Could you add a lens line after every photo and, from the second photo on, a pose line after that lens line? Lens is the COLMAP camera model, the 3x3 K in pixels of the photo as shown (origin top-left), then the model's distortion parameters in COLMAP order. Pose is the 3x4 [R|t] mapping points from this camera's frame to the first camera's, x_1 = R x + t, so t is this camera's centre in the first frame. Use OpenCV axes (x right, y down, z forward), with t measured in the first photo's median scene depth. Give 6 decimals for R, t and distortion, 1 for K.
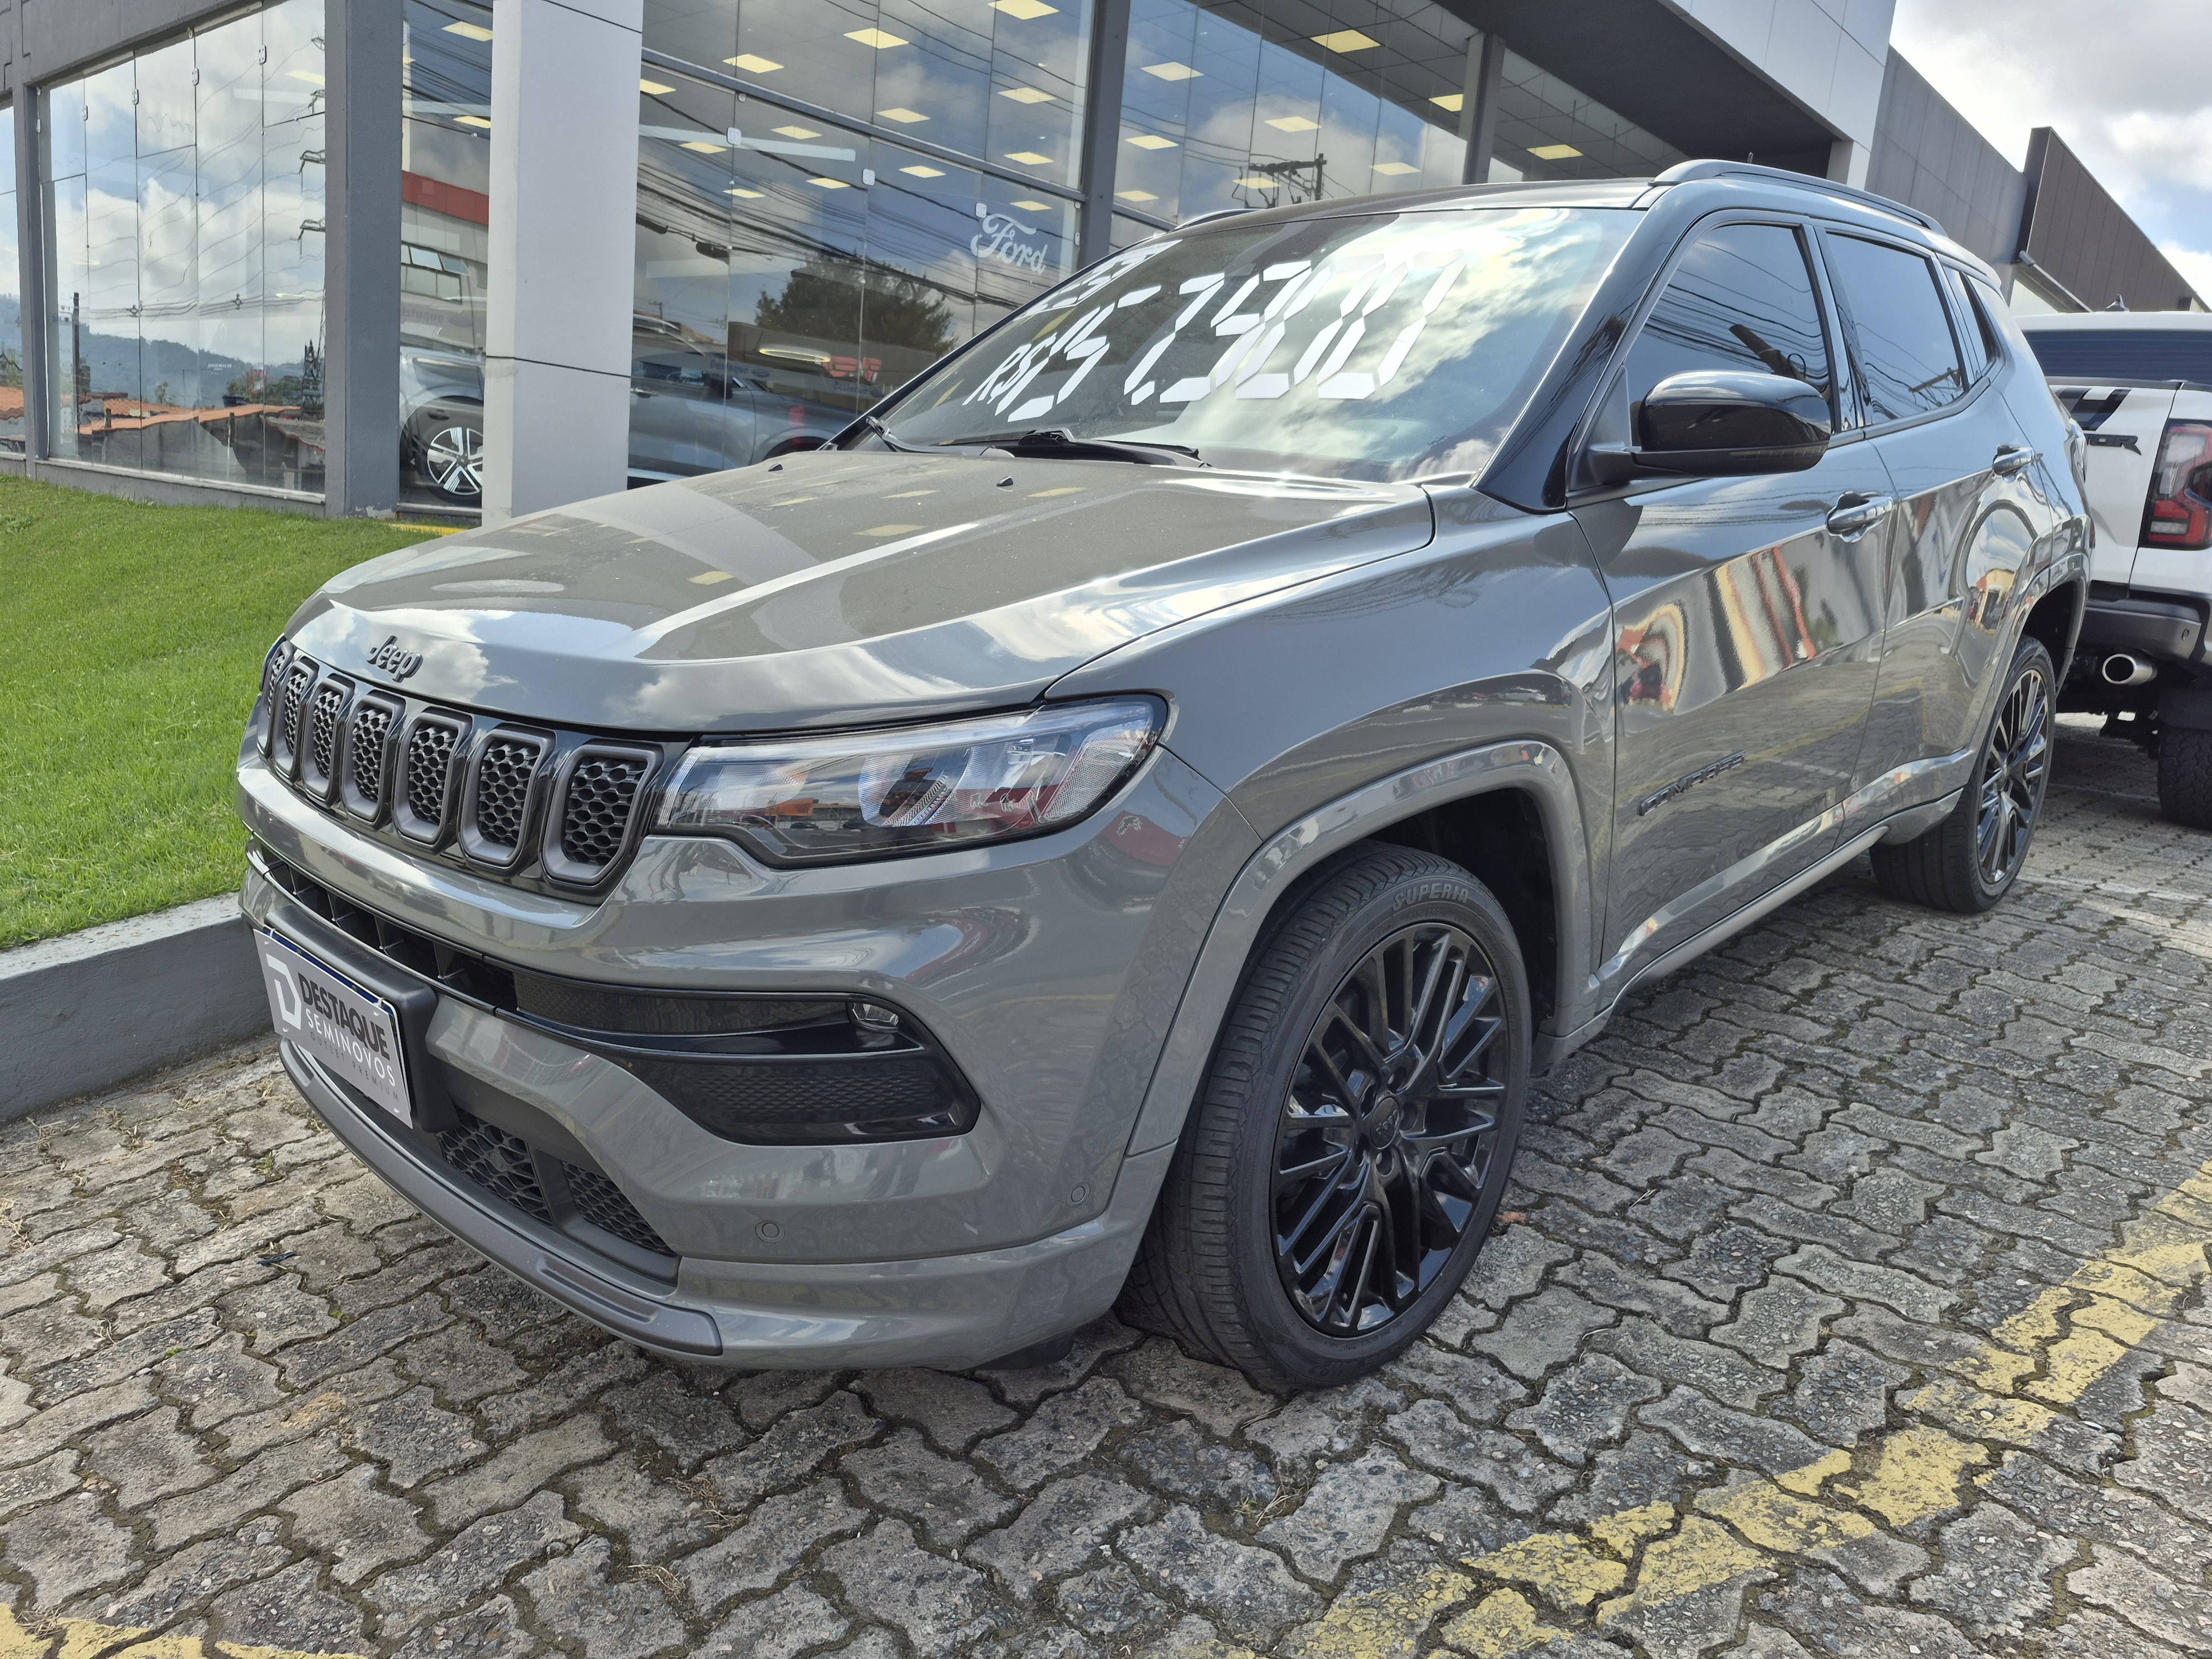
lens RADIAL K [[1582.1, 0, 1109.0], [0, 1582.1, 818.0], [0, 0, 1]] dist [0.018572, -0.006181]
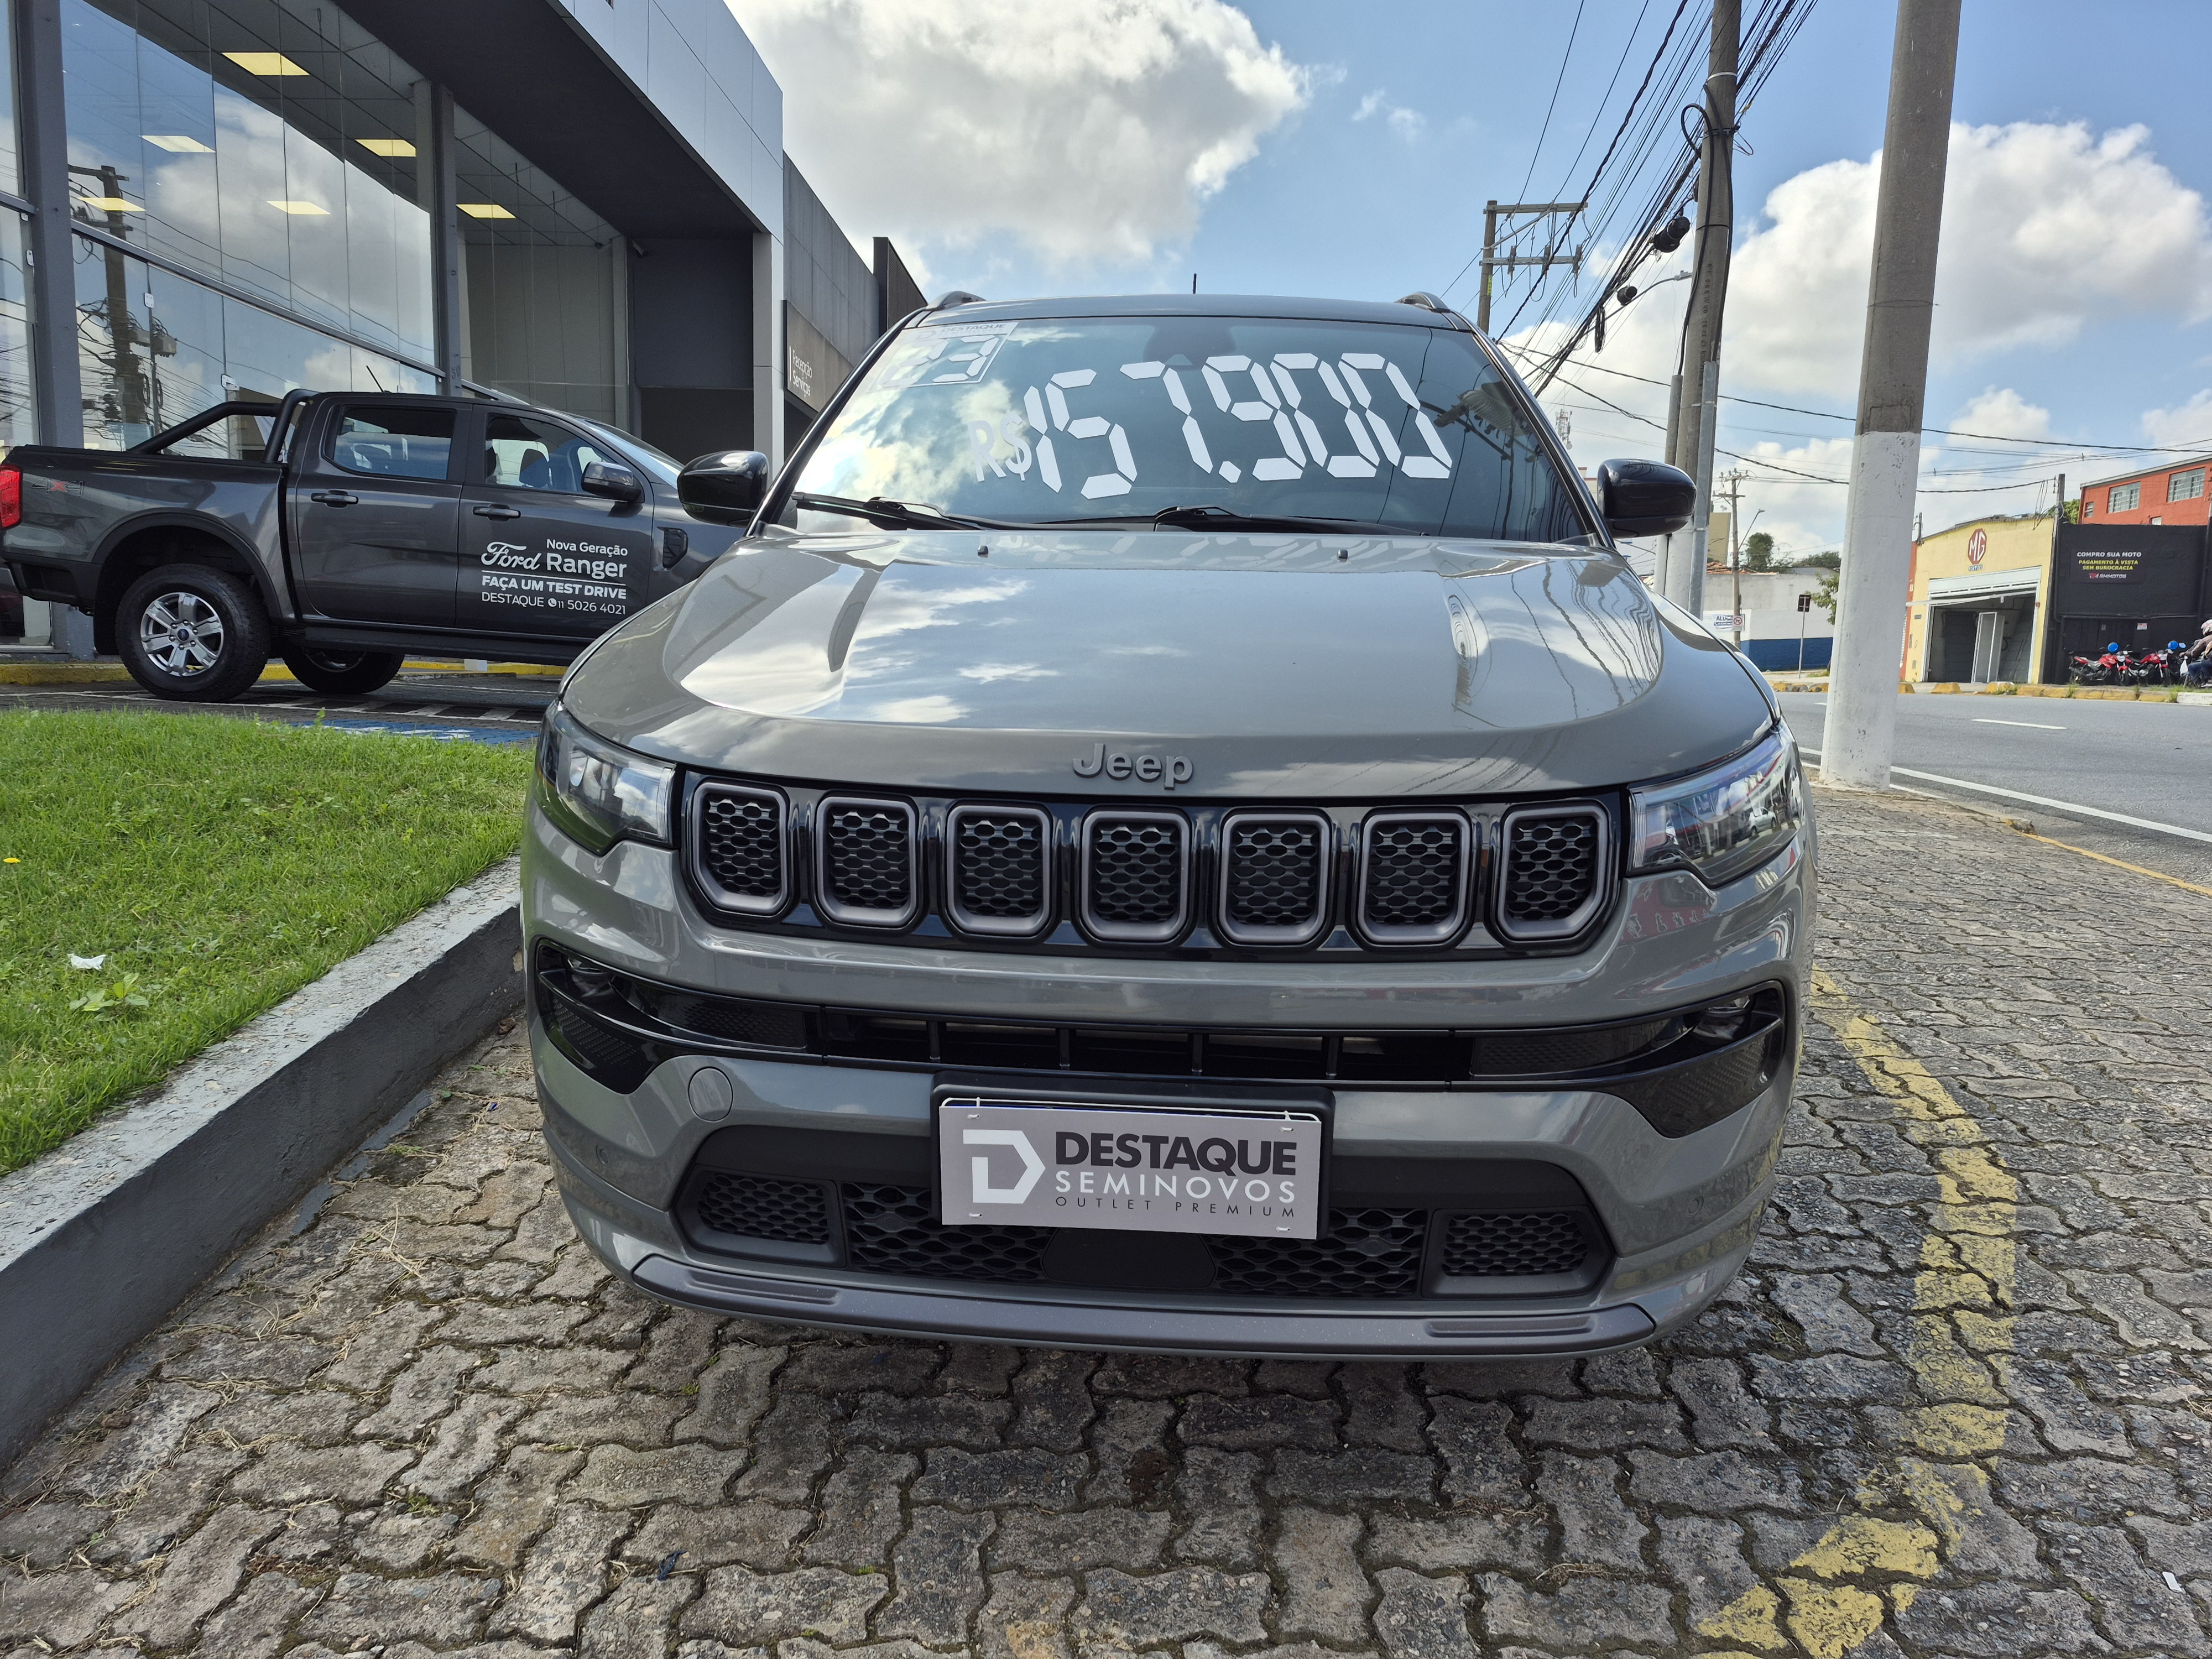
lens RADIAL K [[1582.1, 0, 1115.5], [0, 1582.1, 836.8], [0, 0, 1]] dist [0.018572, -0.006181]
pose [[0.763846, -0.141549, 0.629685, -1.031072], [0.157469, 0.987042, 0.030861, -0.087328], [-0.625894, 0.075583, 0.776237, 0.292637]]
